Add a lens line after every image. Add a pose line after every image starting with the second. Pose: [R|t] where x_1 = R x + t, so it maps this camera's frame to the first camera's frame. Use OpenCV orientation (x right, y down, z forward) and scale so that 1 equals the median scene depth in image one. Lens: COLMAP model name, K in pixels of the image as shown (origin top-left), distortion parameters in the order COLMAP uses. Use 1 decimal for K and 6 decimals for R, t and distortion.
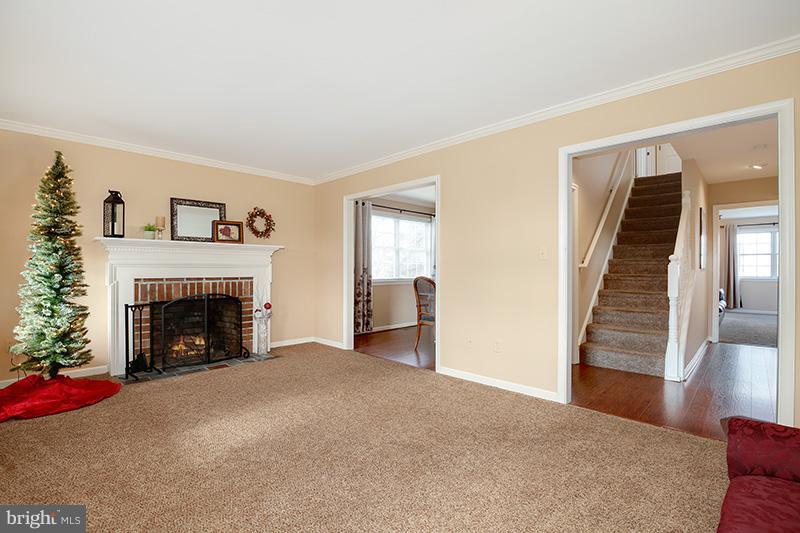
lens RADIAL K [[369.7, 0, 399.0], [0, 369.7, 268.5], [0, 0, 1]] dist [-0.021605, -0.000212]
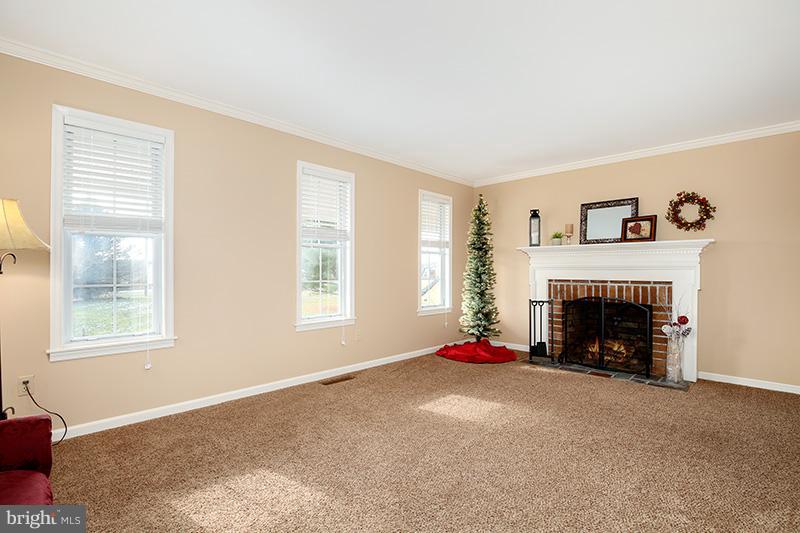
lens RADIAL K [[369.7, 0, 399.0], [0, 369.7, 268.5], [0, 0, 1]] dist [-0.021605, -0.000212]
pose [[0.014355, -0.008721, -0.999859, 0.407413], [-0.002009, 0.999960, -0.008751, 0.003223], [0.999895, 0.002135, 0.014336, 0.426271]]
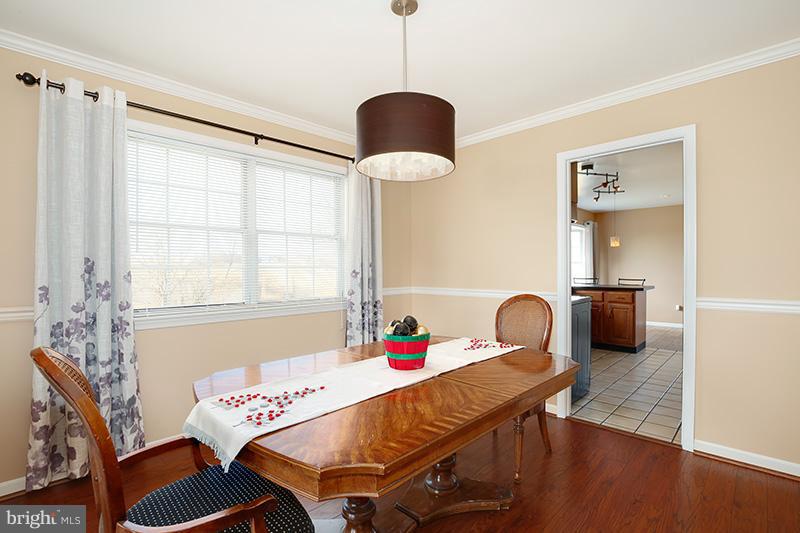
lens RADIAL K [[369.7, 0, 399.0], [0, 369.7, 268.5], [0, 0, 1]] dist [-0.021605, -0.000212]
pose [[0.999975, -0.004793, -0.005278, 0.259074], [0.004830, 0.999963, 0.007123, -0.021073], [0.005244, -0.007149, 0.999961, 0.908169]]
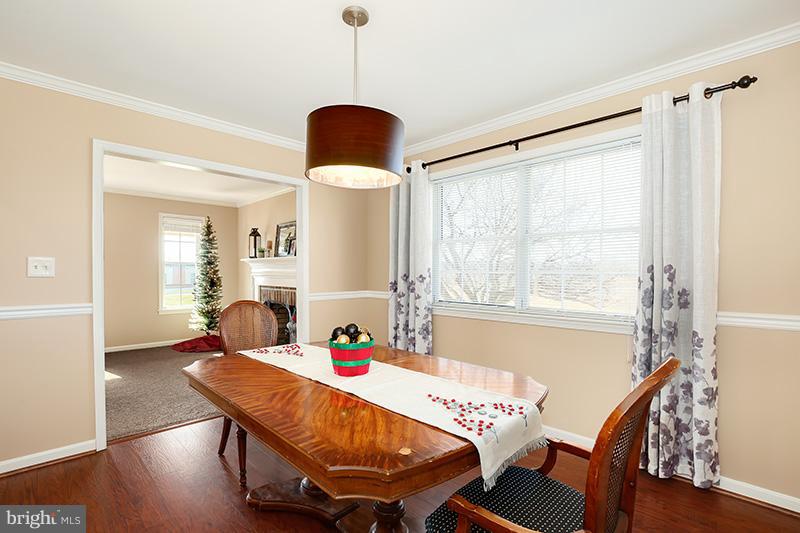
lens RADIAL K [[369.7, 0, 399.0], [0, 369.7, 268.5], [0, 0, 1]] dist [-0.021605, -0.000212]
pose [[-0.004985, -0.017909, -0.999827, 0.652176], [-0.005134, 0.999827, -0.017884, -0.014760], [0.999974, 0.005044, -0.005076, 1.351769]]
